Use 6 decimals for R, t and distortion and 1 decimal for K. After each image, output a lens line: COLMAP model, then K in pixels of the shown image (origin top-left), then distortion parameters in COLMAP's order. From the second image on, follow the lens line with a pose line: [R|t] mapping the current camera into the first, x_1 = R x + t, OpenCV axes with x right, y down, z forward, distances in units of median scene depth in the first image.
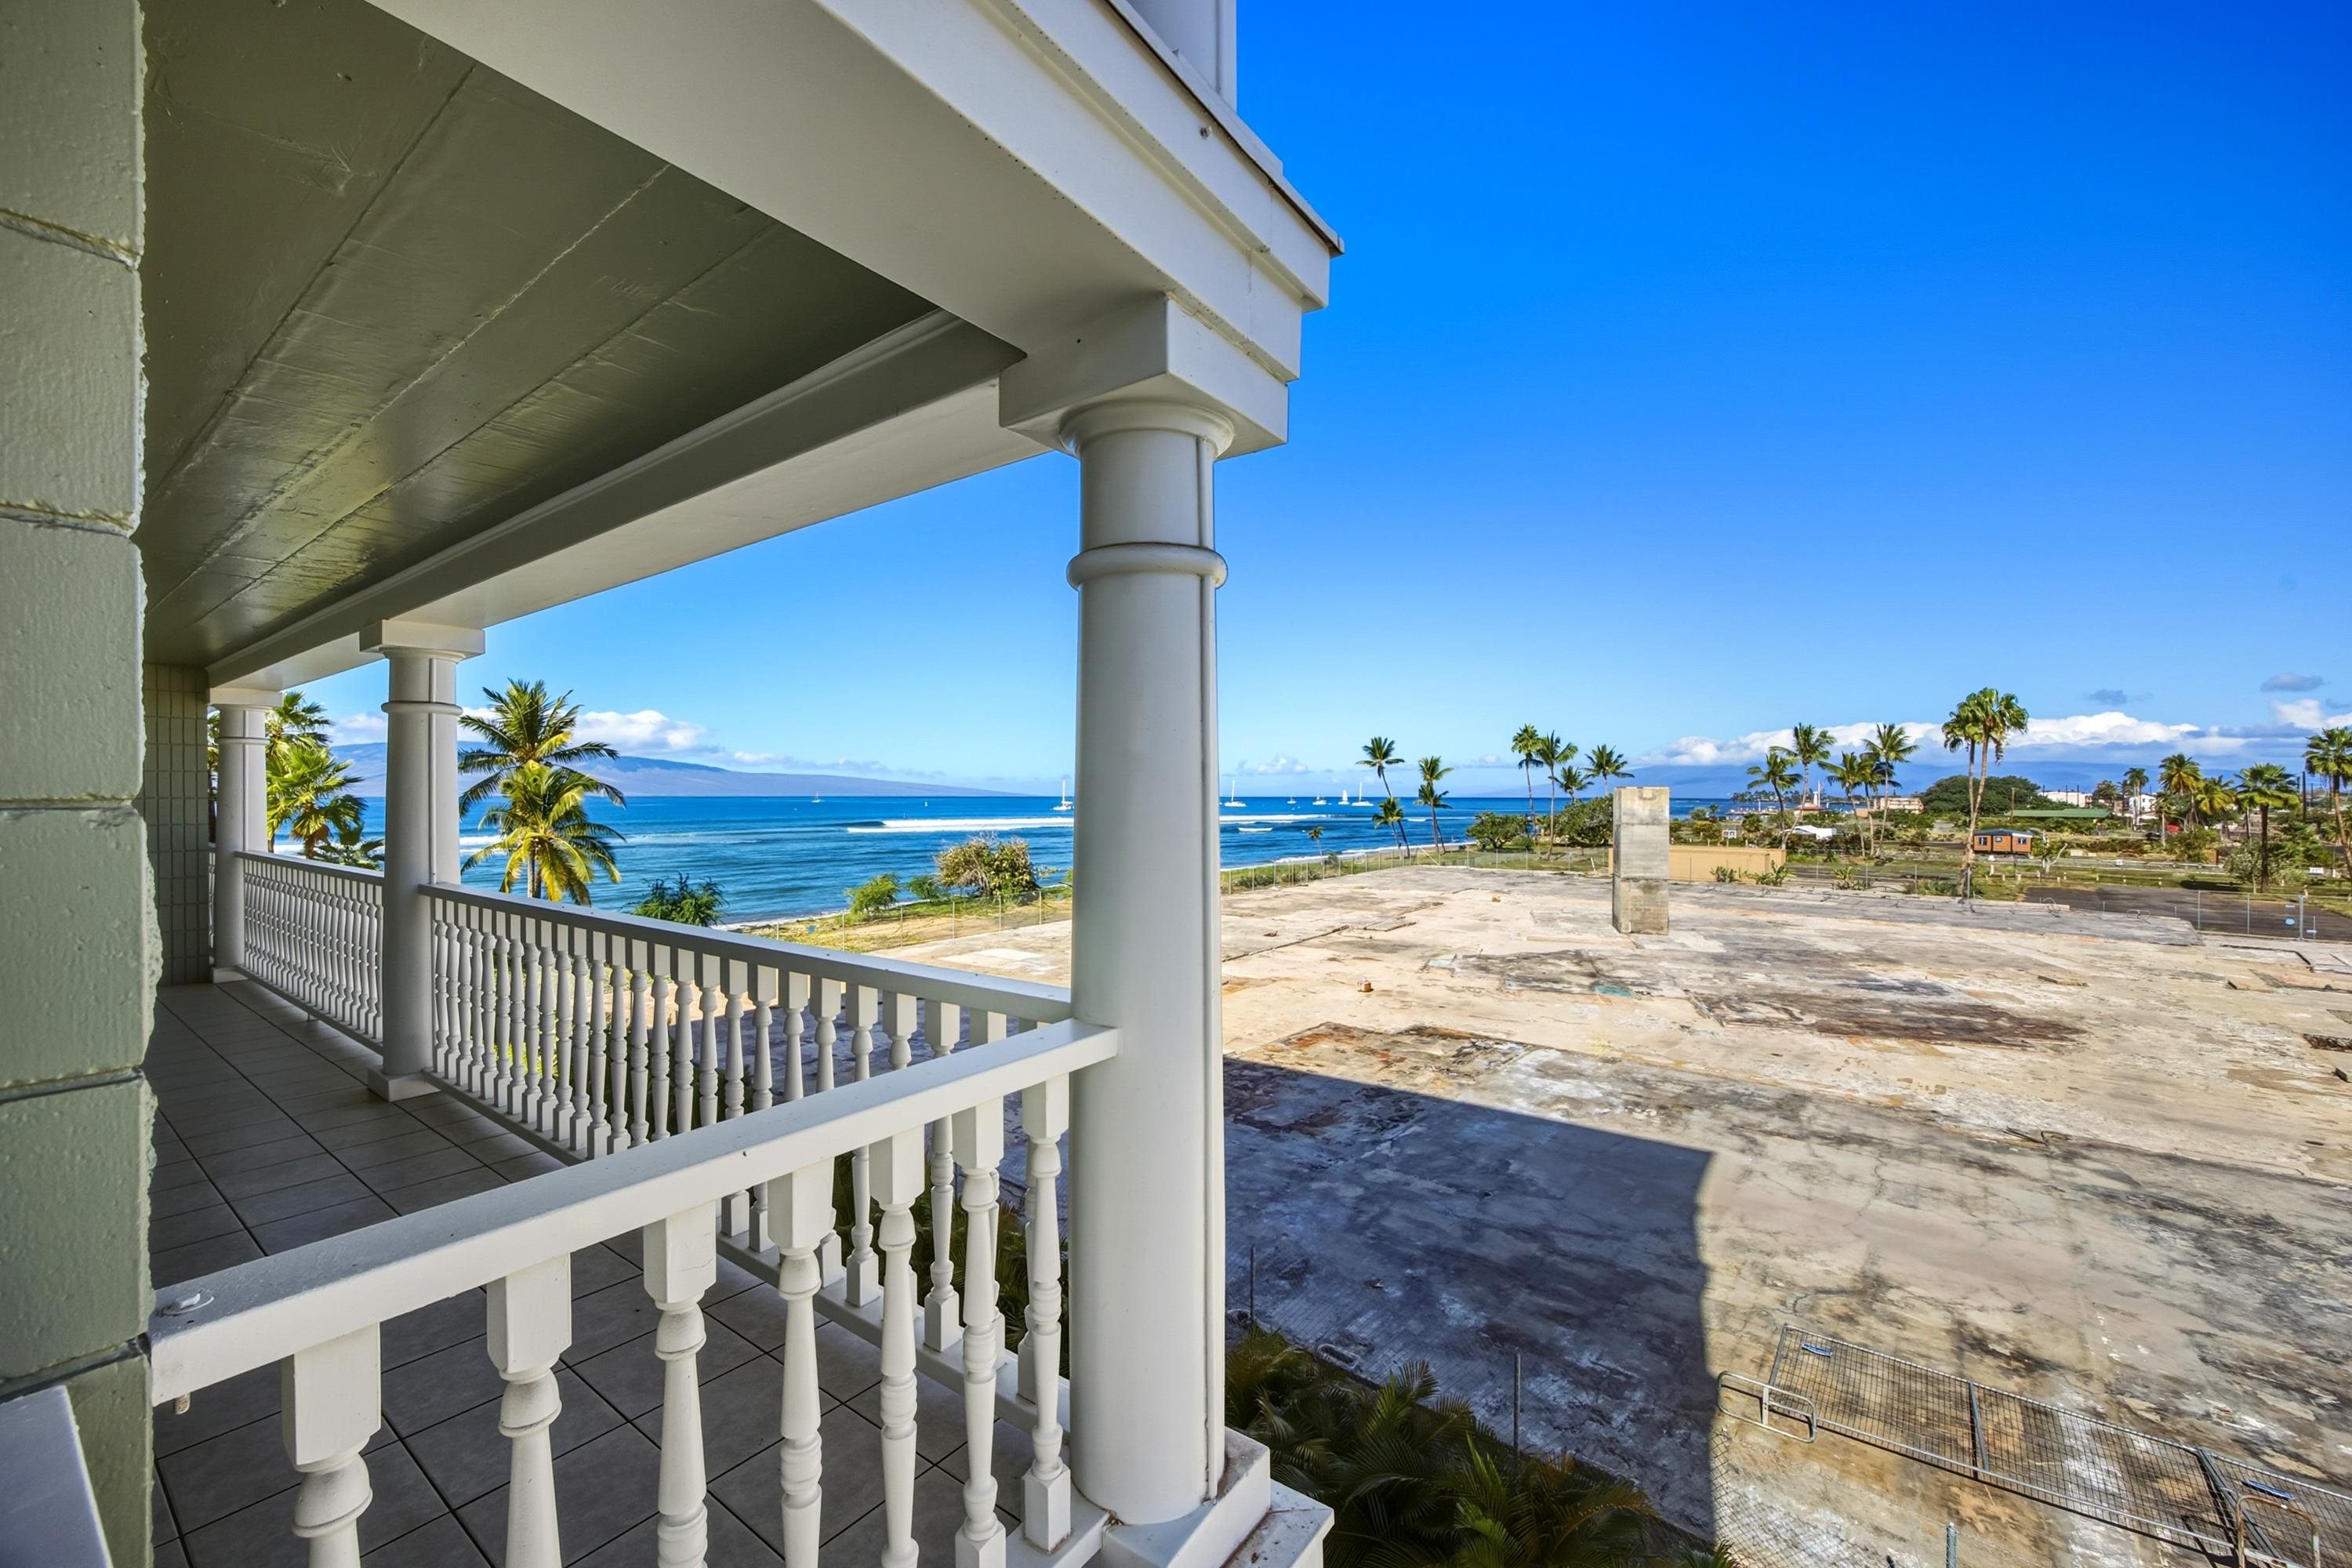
lens RADIAL K [[917.5, 0, 1176.4], [0, 917.5, 796.9], [0, 0, 1]] dist [-0.029827, 0.013075]
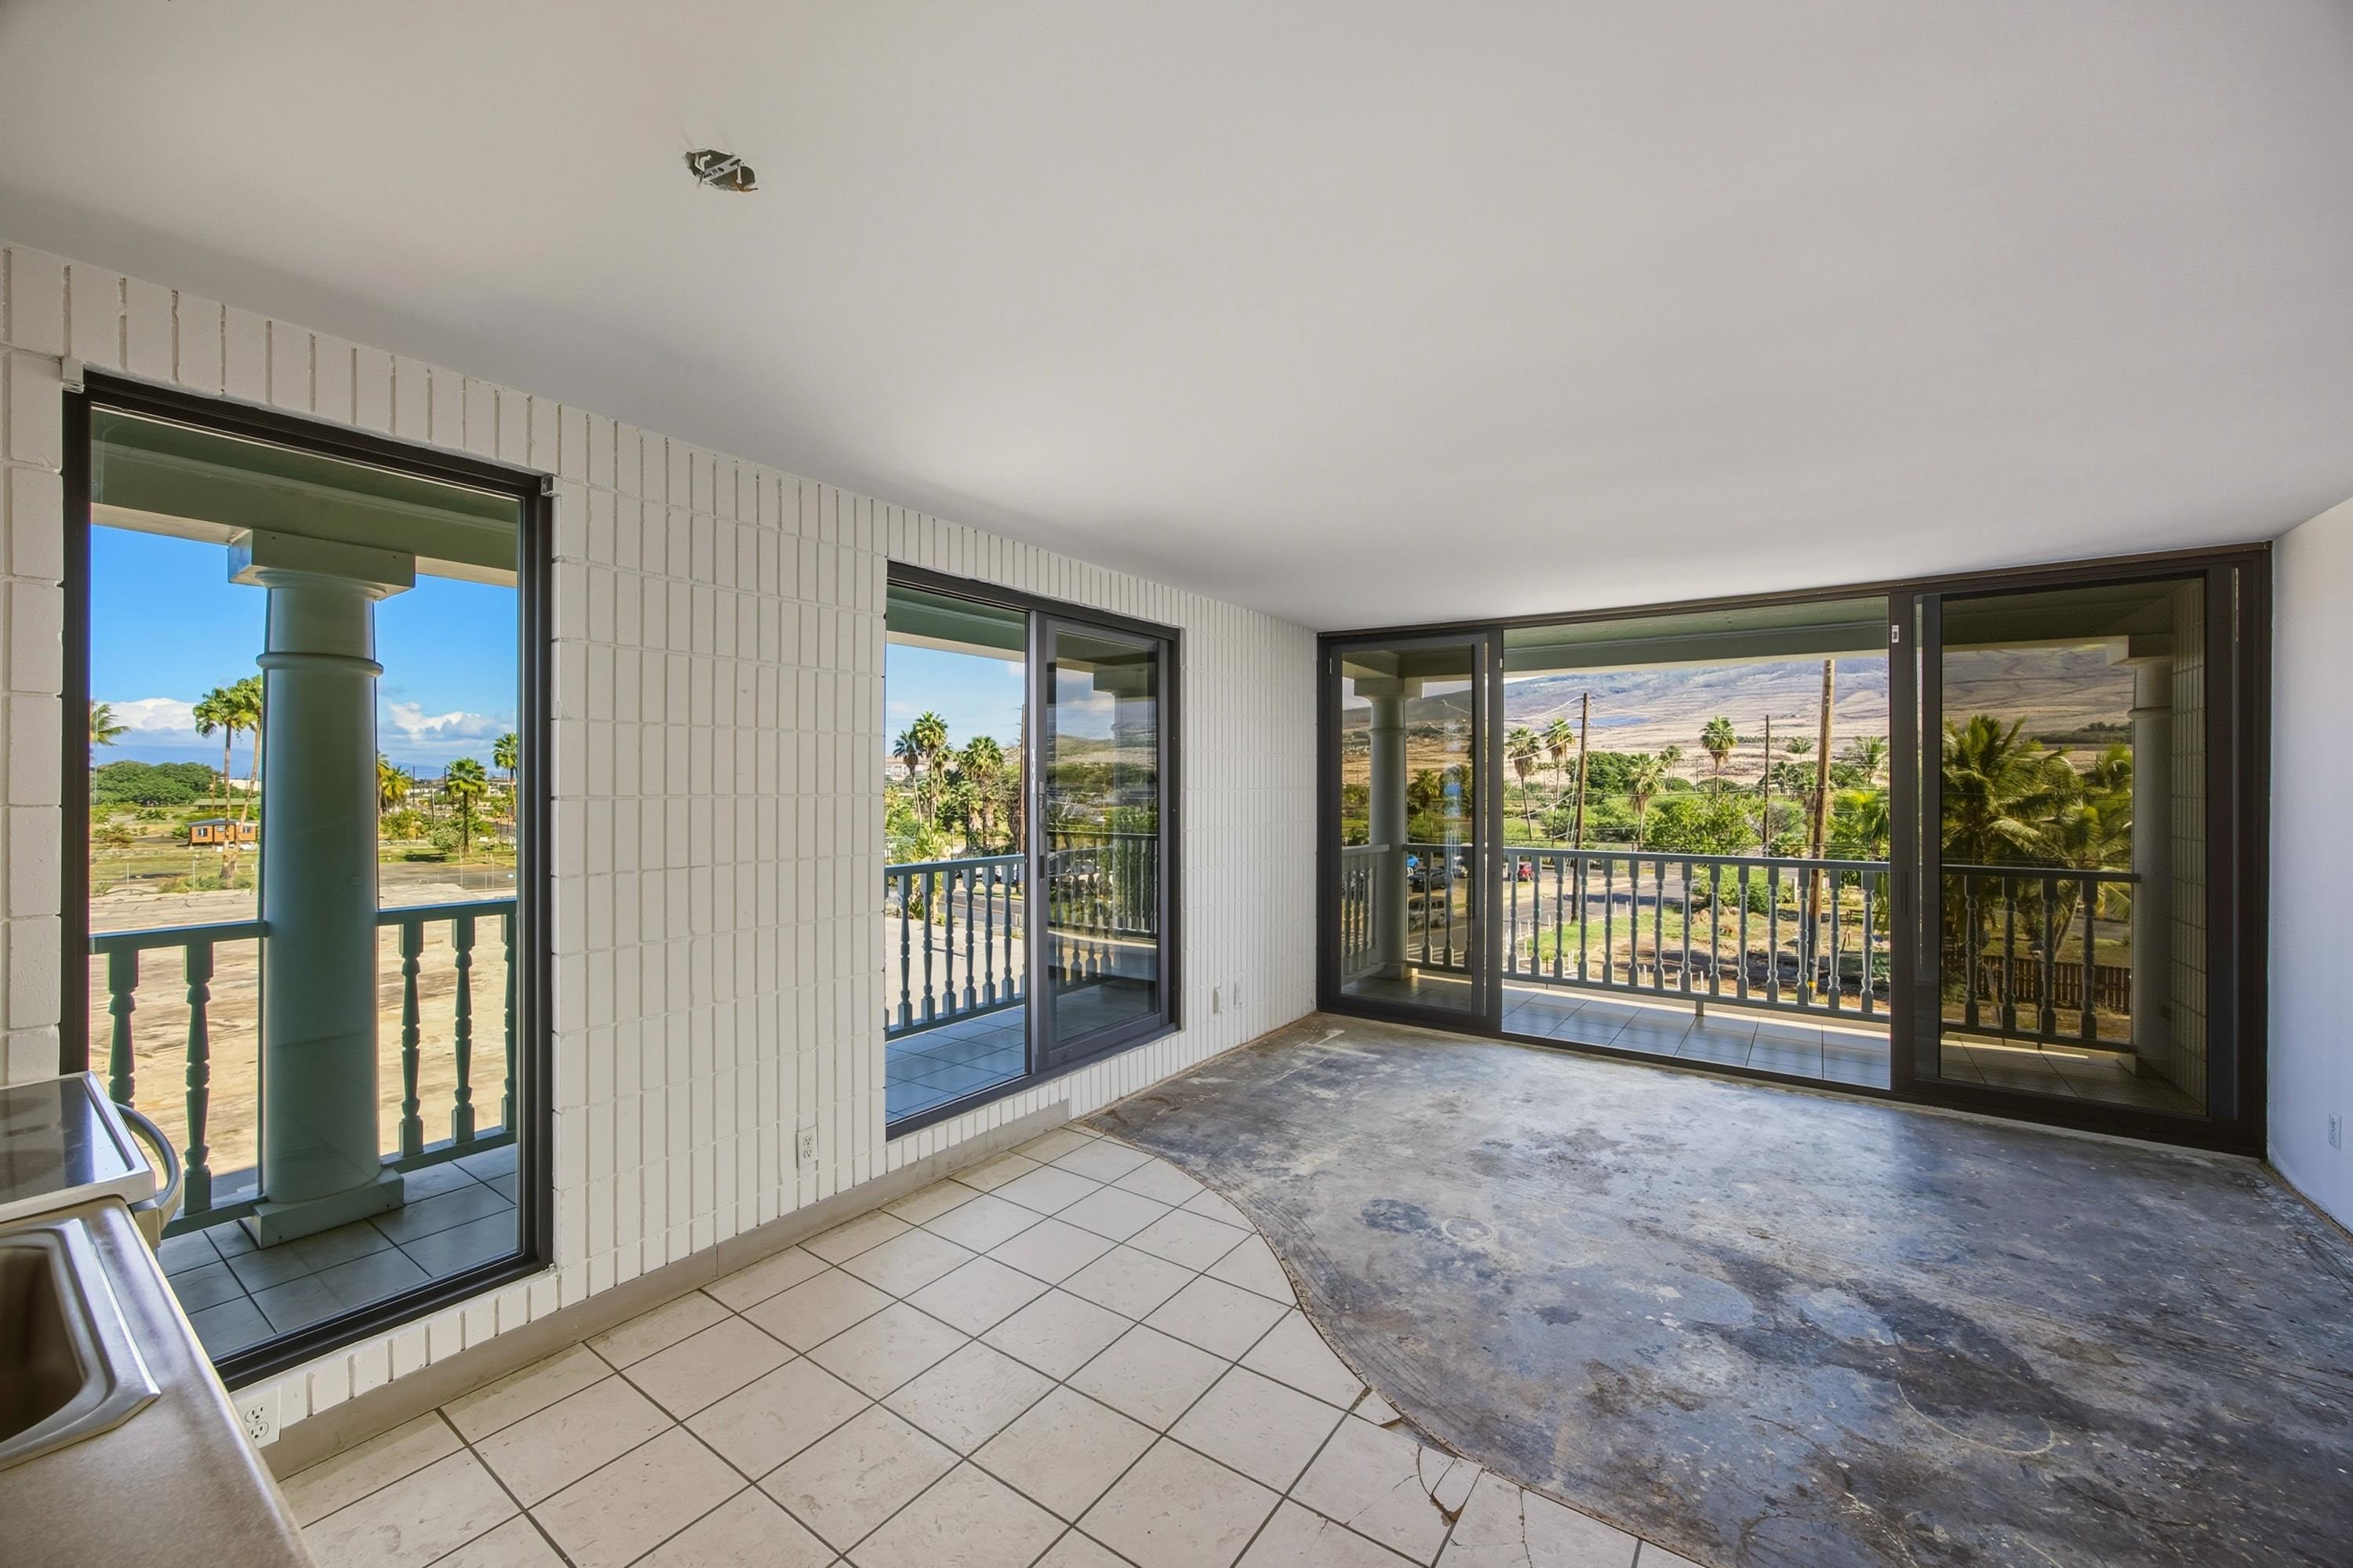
lens RADIAL K [[922.3, 0, 1173.8], [0, 922.3, 783.2], [0, 0, 1]] dist [-0.027912, 0.011221]
pose [[-0.016593, -0.003299, 0.999857, -0.179442], [0.004931, 0.999982, 0.003382, -0.000317], [-0.999850, 0.004986, -0.016576, 0.041994]]
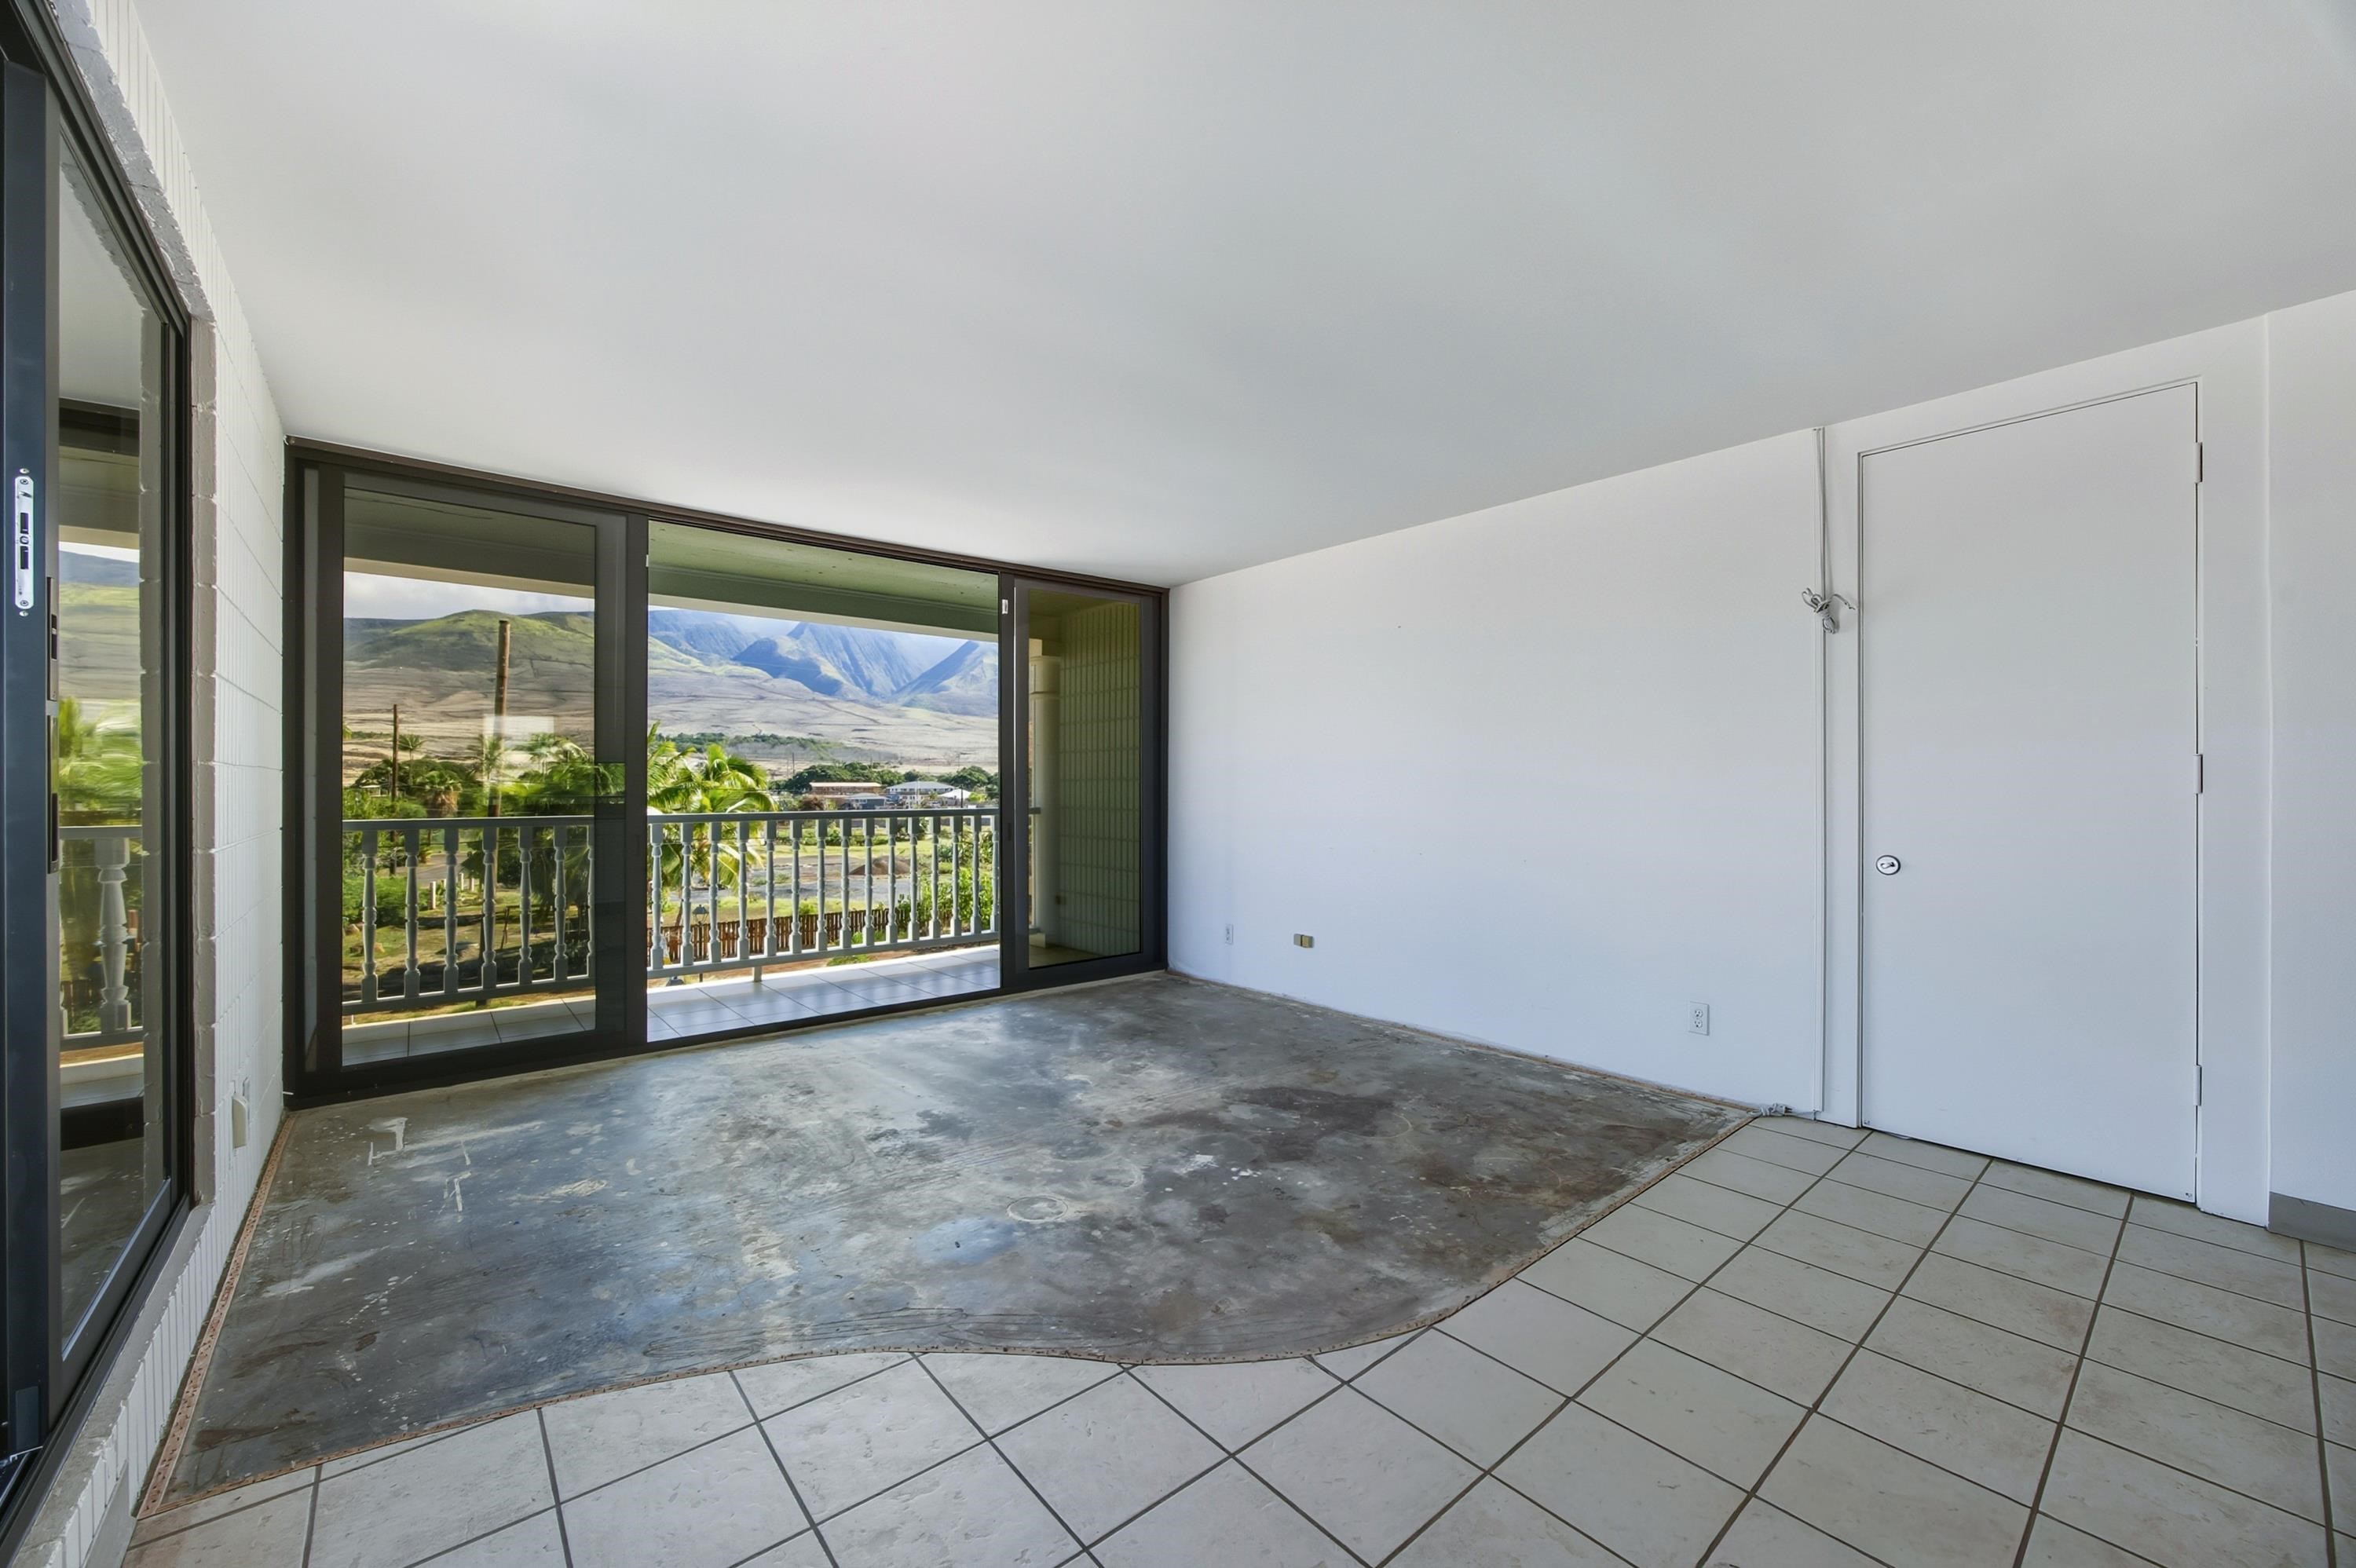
lens RADIAL K [[923.4, 0, 1175.3], [0, 923.4, 783.2], [0, 0, 1]] dist [-0.027912, 0.011221]
pose [[-0.970489, -0.001563, 0.241138, -0.126194], [0.000023, 0.999978, 0.006573, 0.007215], [-0.241144, 0.006385, -0.970468, 0.078675]]
